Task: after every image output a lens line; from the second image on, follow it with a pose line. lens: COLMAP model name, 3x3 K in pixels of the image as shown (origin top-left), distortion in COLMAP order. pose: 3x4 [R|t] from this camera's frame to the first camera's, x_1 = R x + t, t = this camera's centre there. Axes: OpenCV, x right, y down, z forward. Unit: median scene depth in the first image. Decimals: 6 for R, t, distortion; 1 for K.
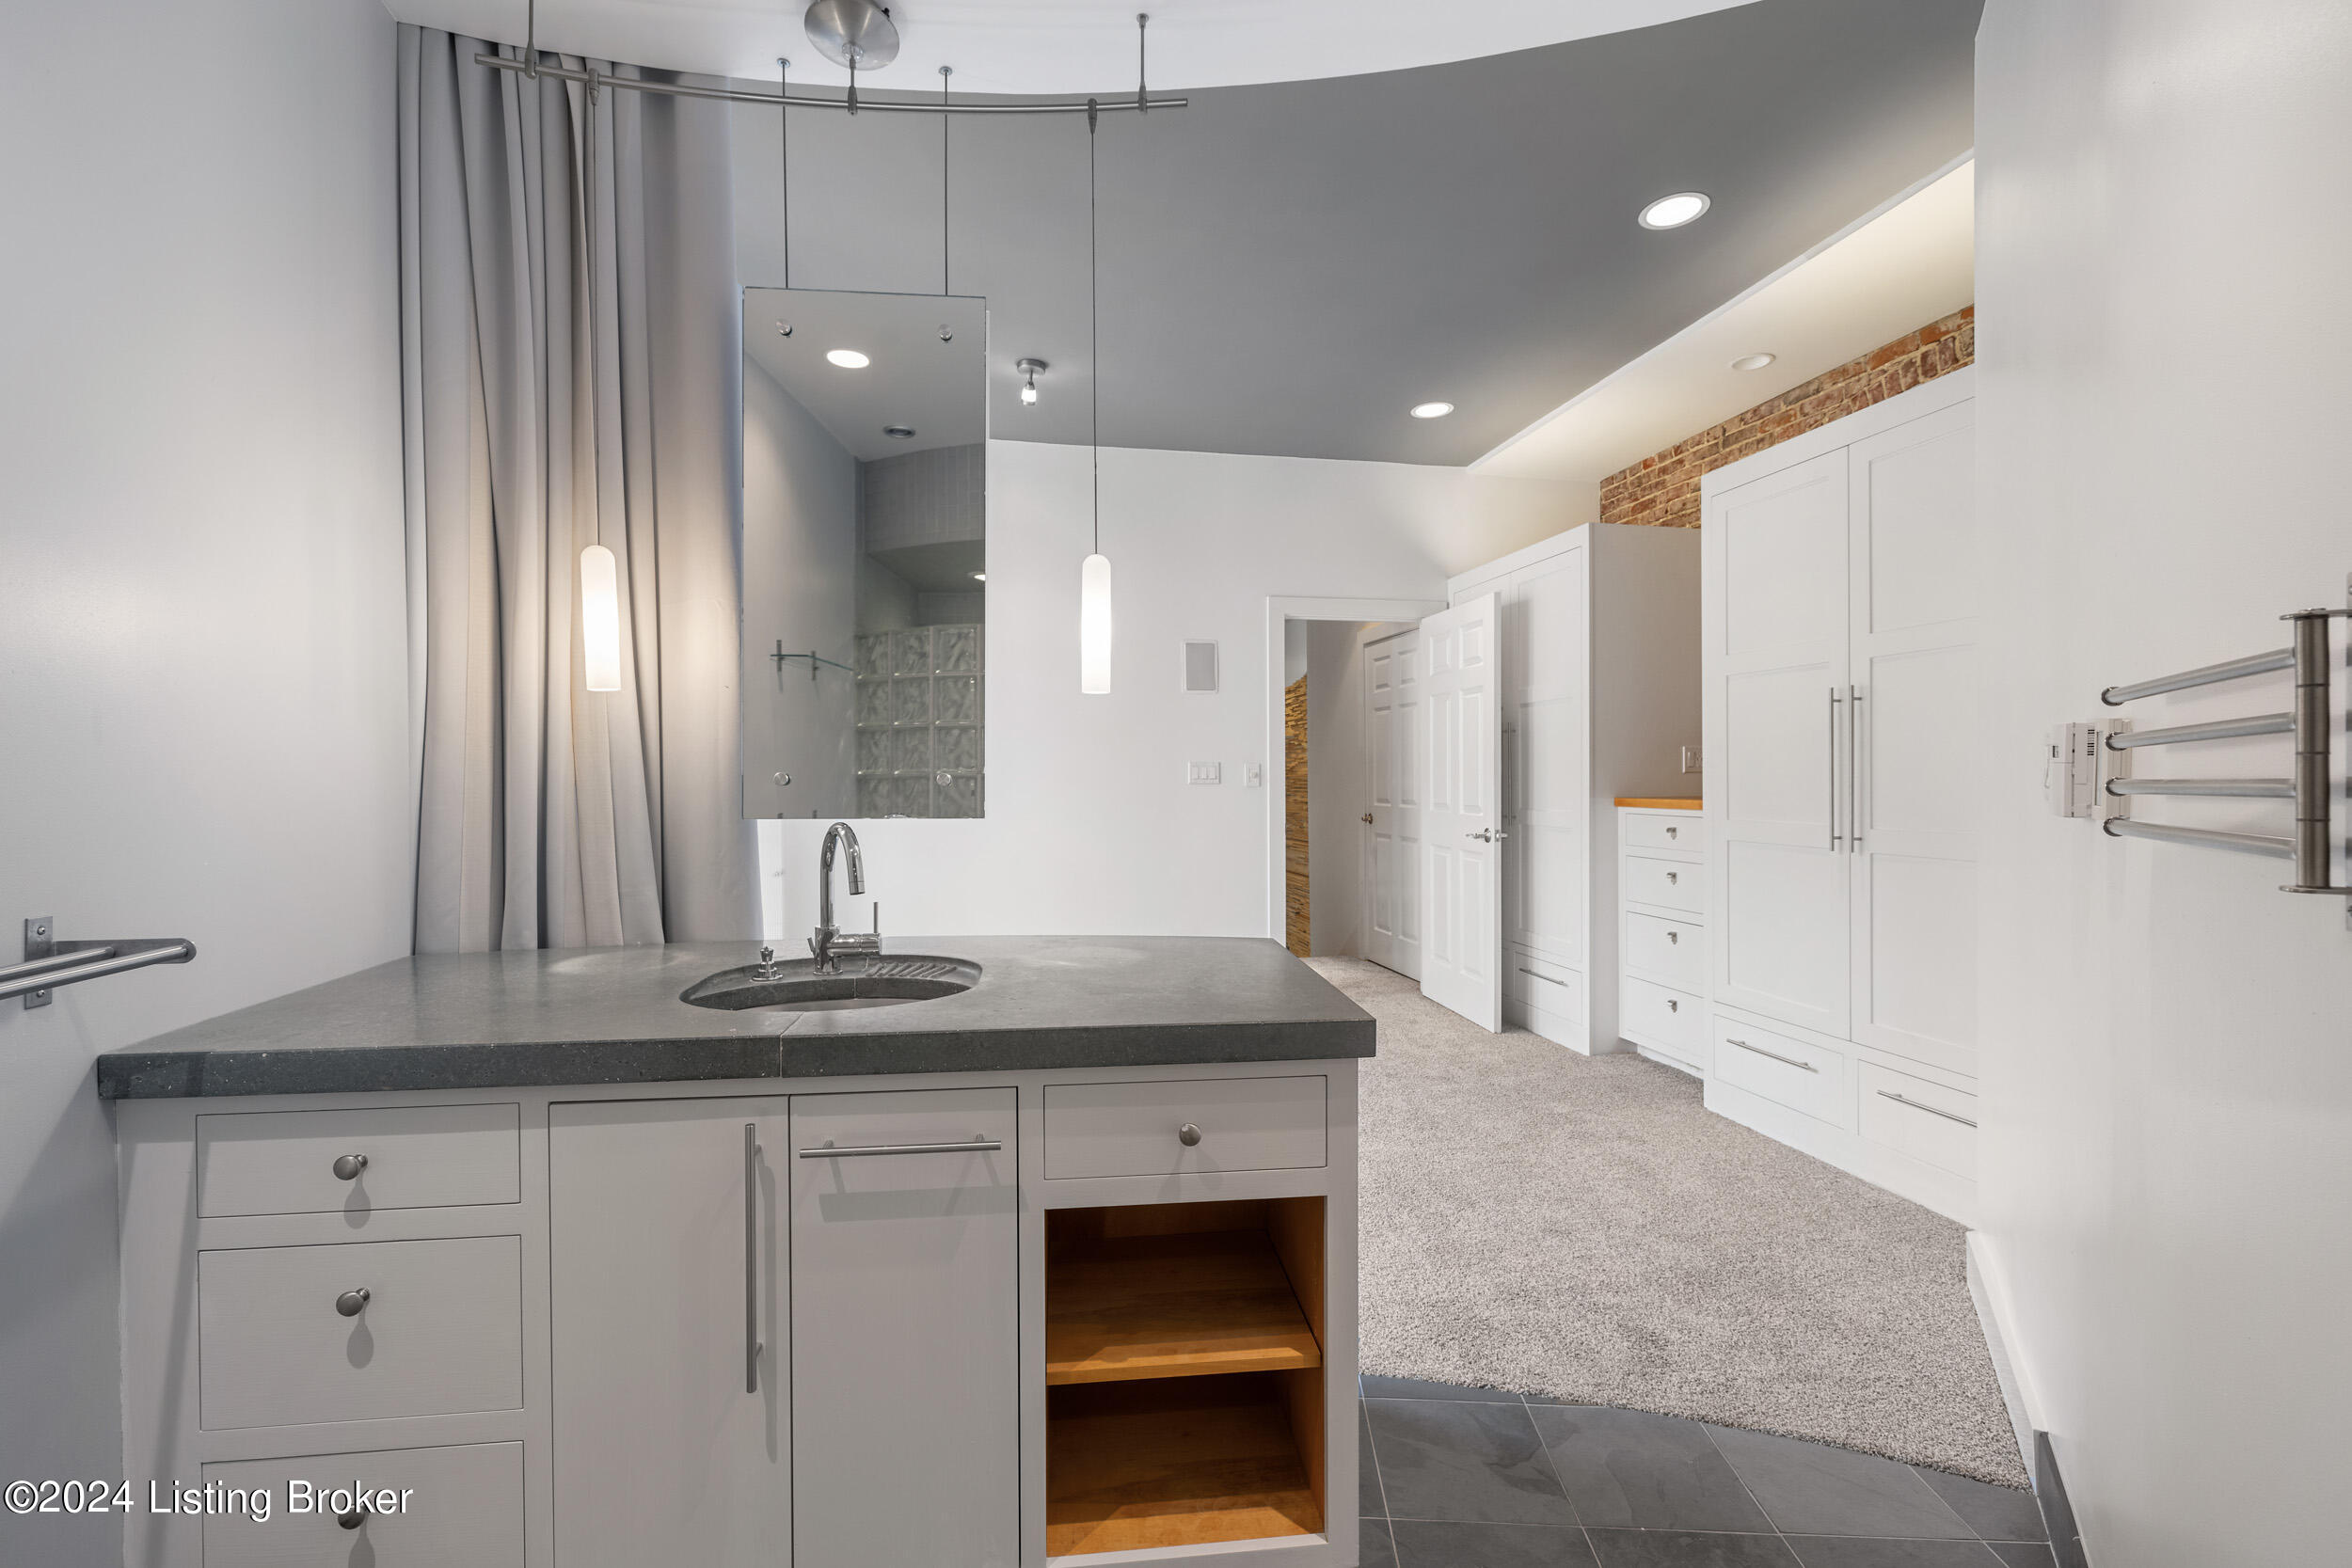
lens RADIAL K [[995.3, 0, 1176.9], [0, 995.3, 781.8], [0, 0, 1]] dist [0.002704, 0.000115]
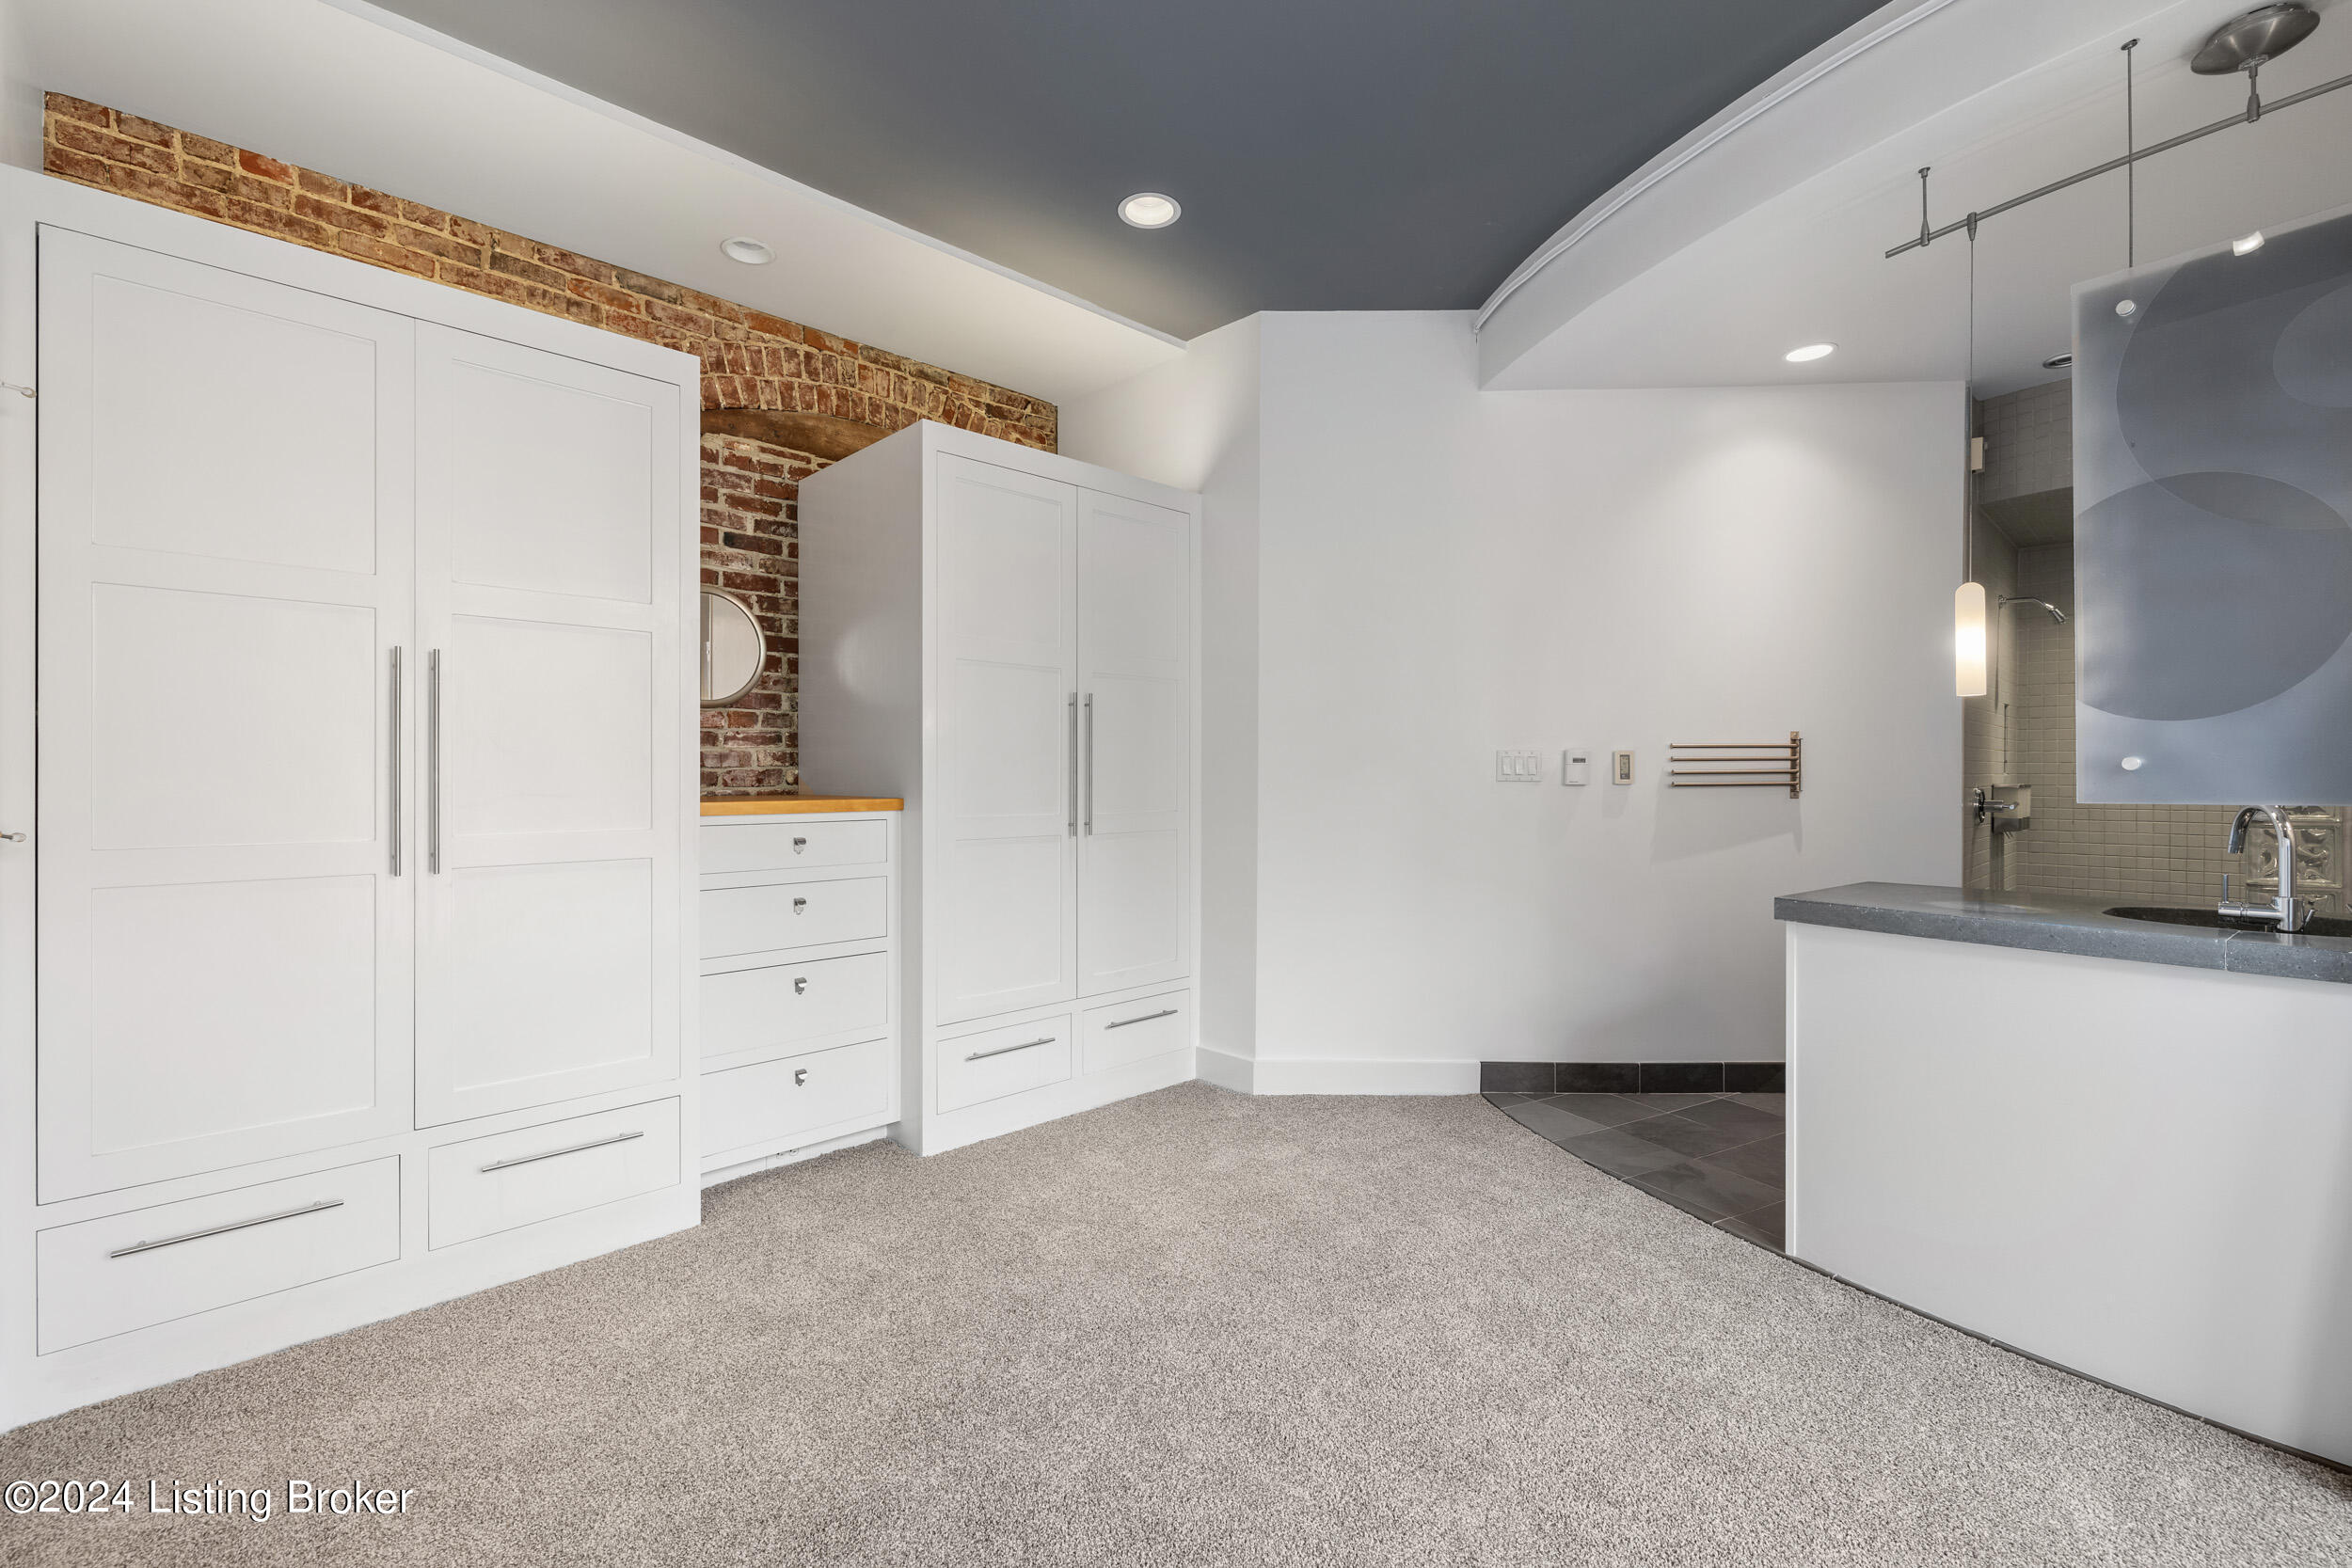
lens RADIAL K [[995.3, 0, 1174.0], [0, 995.3, 773.9], [0, 0, 1]] dist [0.002704, 0.000115]
pose [[-0.525835, 0.008692, 0.850542, -0.250605], [0.010640, 0.999937, -0.003641, 0.003257], [-0.850520, 0.007136, -0.525894, 1.023022]]
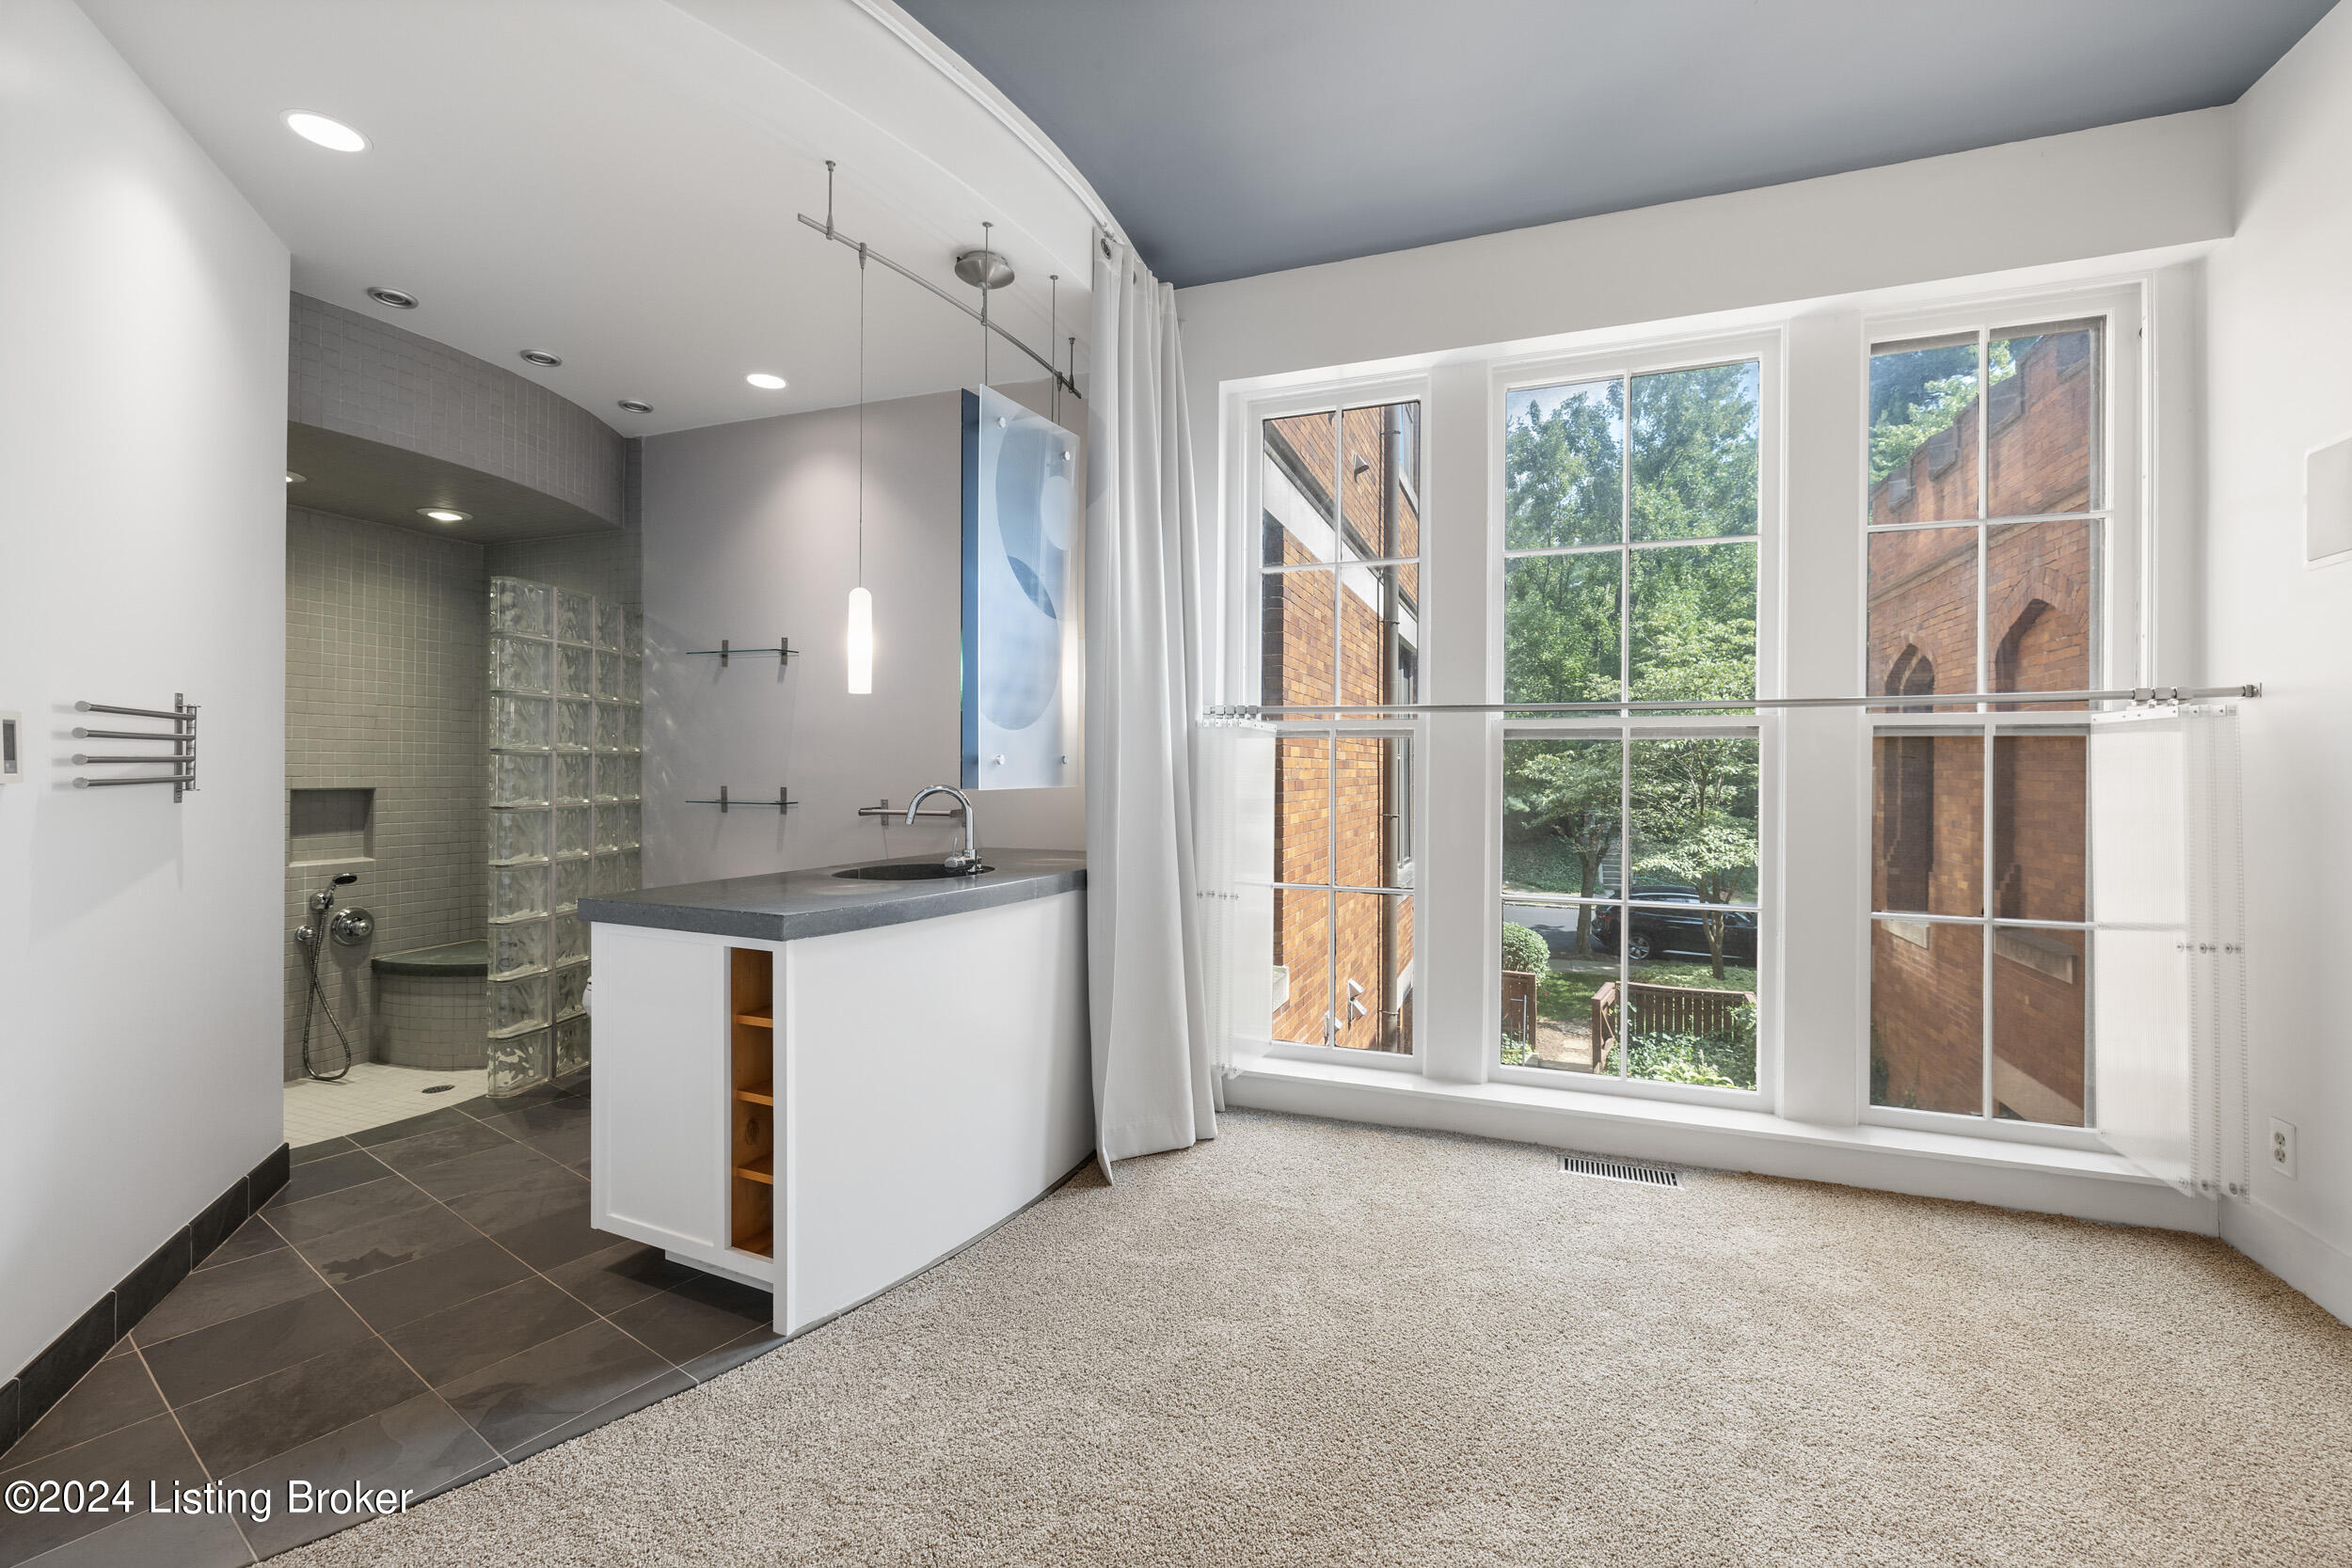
lens RADIAL K [[995.3, 0, 1157.4], [0, 995.3, 764.6], [0, 0, 1]] dist [0.002704, 0.000115]
pose [[-0.546742, 0.002238, -0.837298, 0.330899], [-0.008718, 0.999927, 0.008366, -0.001135], [0.837256, 0.011873, -0.546682, 0.844033]]
